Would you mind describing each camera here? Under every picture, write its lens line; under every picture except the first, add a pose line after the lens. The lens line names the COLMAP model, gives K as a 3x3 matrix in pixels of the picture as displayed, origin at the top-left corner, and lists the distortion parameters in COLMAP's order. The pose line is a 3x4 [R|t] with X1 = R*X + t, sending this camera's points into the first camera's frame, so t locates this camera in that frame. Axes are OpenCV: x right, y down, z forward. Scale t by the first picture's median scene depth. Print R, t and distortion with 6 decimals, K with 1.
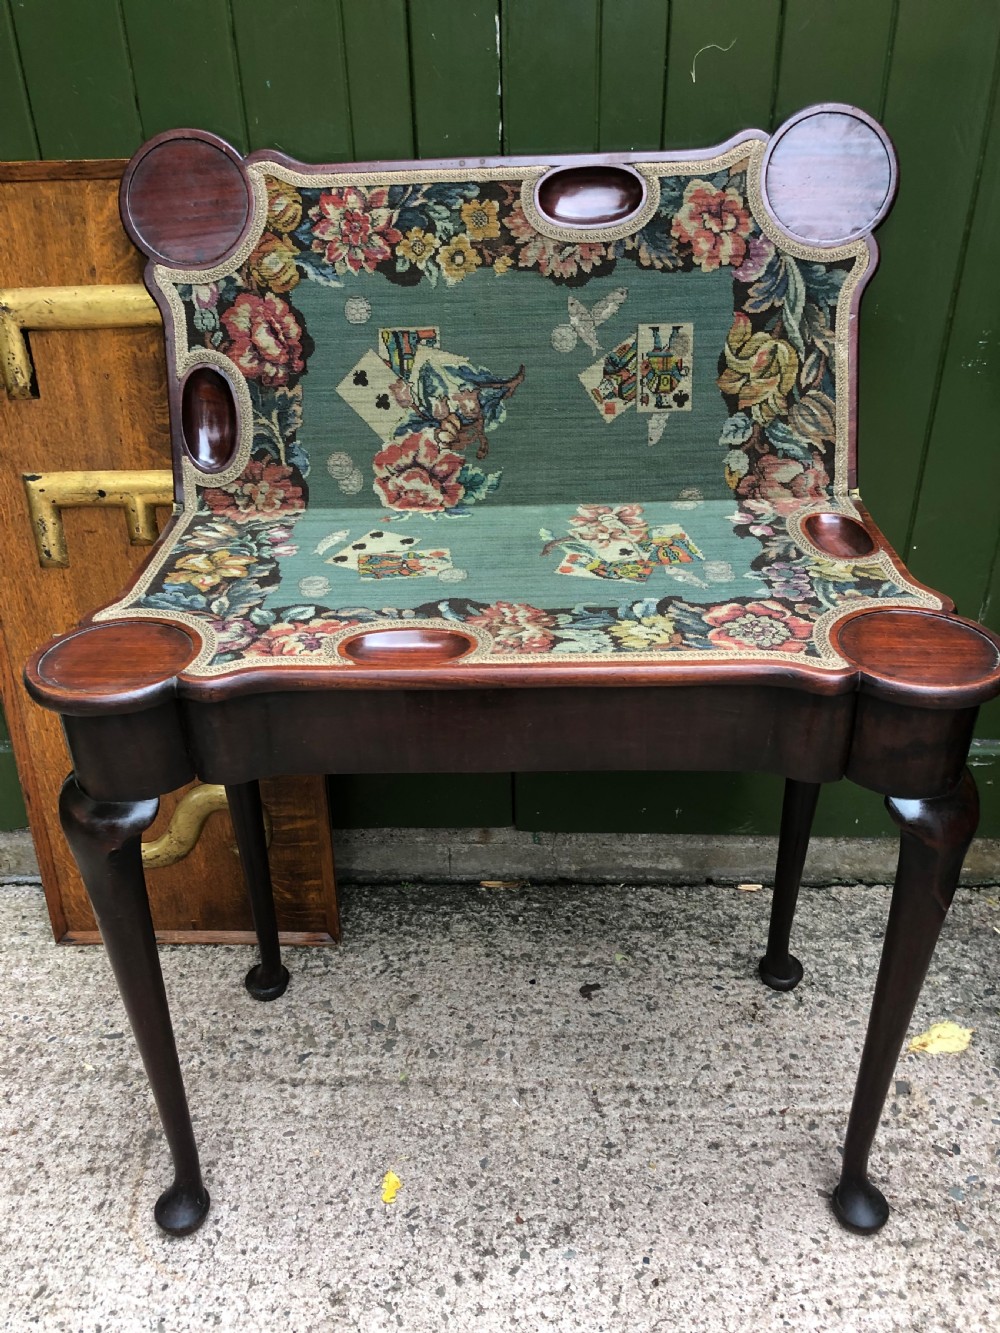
lens RADIAL K [[1095.0, 0, 493.1], [0, 1095.0, 676.8], [0, 0, 1]] dist [-0.009715, 0.031446]
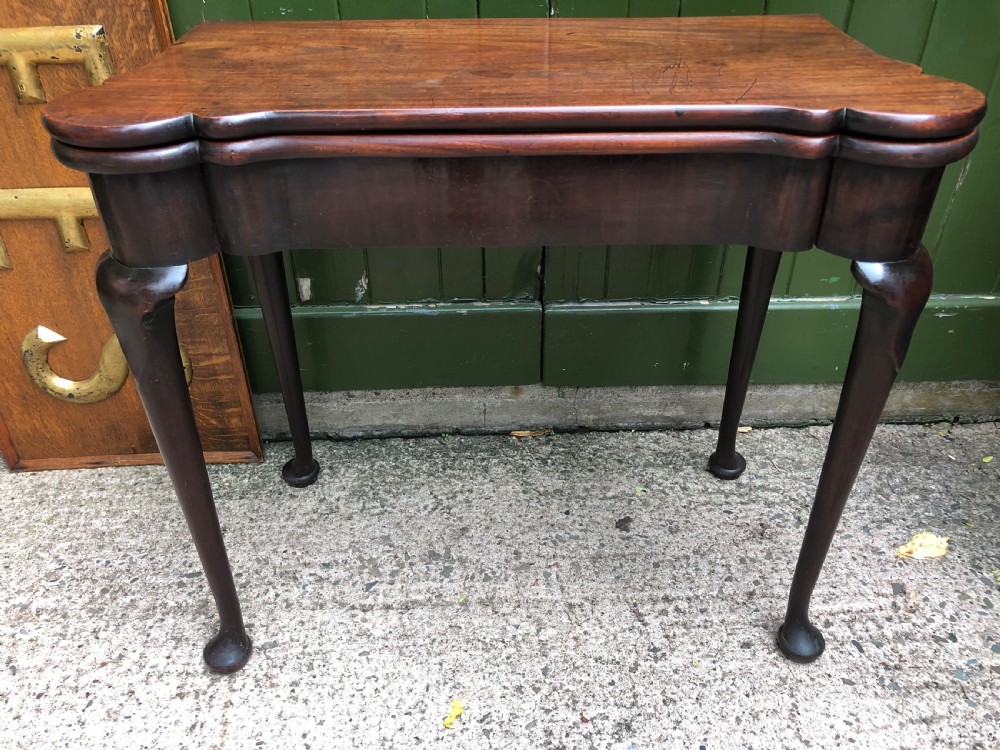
lens RADIAL K [[821.5, 0, 510.9], [0, 821.5, 366.1], [0, 0, 1]] dist [-0.009715, 0.031446]
pose [[0.996935, -0.023096, 0.074751, -0.096902], [0.018125, 0.997621, 0.066518, 0.080592], [-0.076110, -0.064959, 0.994981, 0.194605]]
